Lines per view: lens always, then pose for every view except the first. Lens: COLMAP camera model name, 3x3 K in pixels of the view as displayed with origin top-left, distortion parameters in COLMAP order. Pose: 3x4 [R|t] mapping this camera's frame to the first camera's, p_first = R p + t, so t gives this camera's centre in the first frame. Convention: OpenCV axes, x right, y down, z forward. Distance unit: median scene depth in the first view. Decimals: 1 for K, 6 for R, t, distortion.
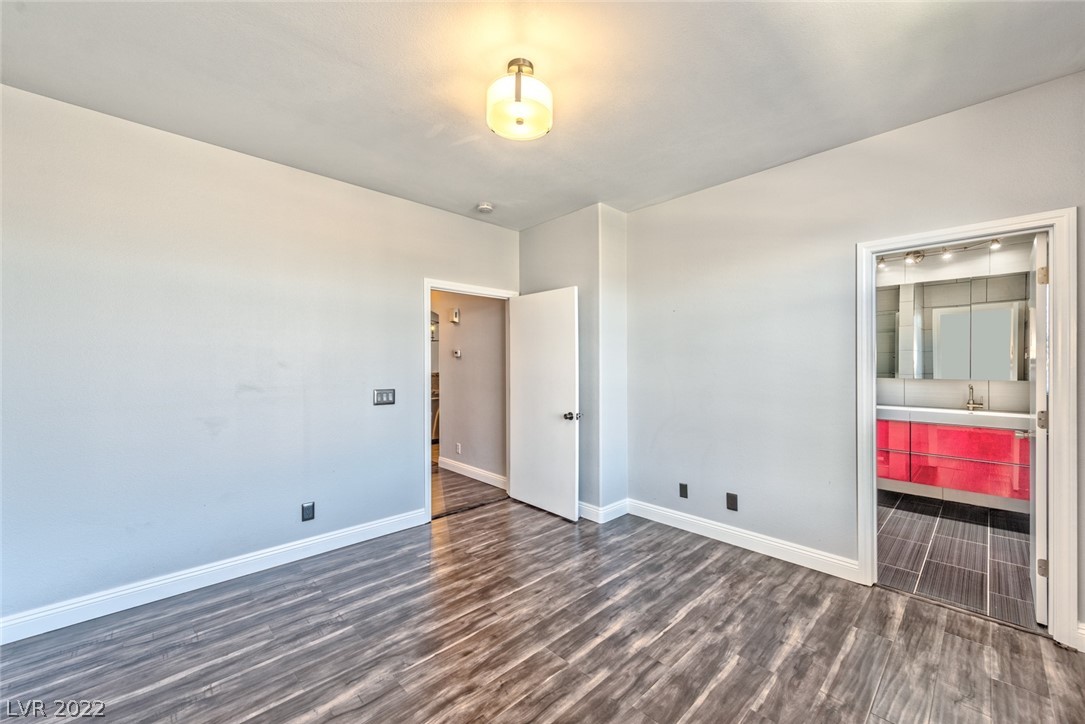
lens RADIAL K [[430.6, 0, 538.4], [0, 430.6, 360.9], [0, 0, 1]] dist [0.003675, -0.000130]
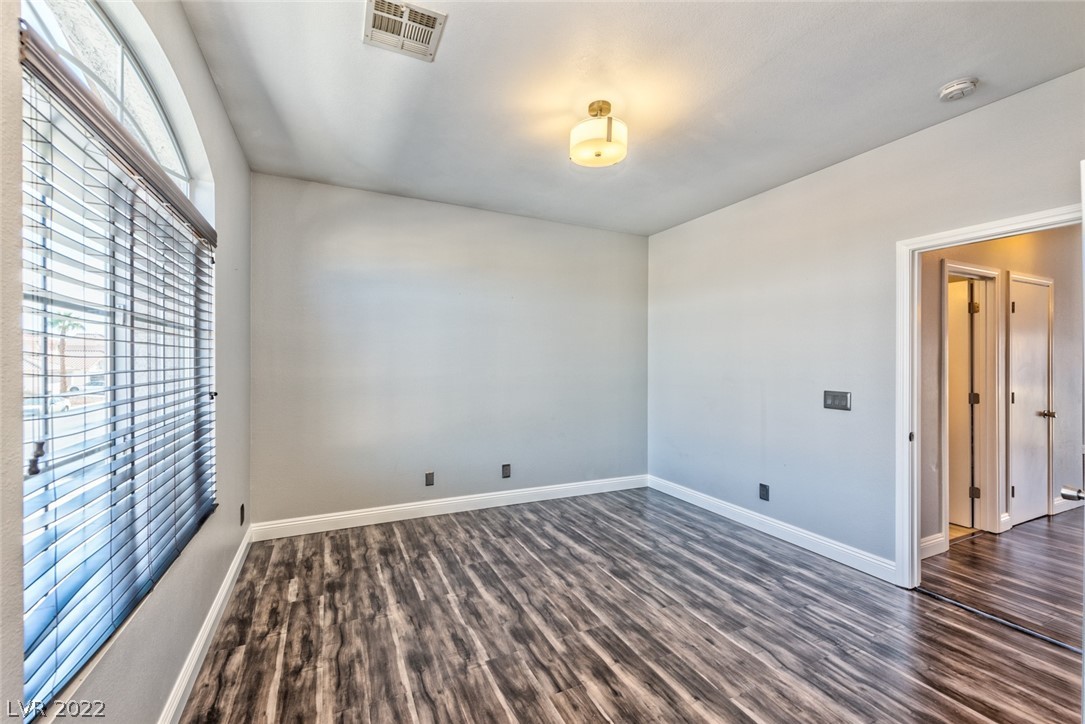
lens RADIAL K [[430.6, 0, 534.7], [0, 430.6, 362.0], [0, 0, 1]] dist [0.003675, -0.000130]
pose [[-0.312835, 0.002757, -0.949803, 0.979203], [0.001049, 0.999996, 0.002557, 0.004572], [0.949807, -0.000197, -0.312837, 1.047044]]
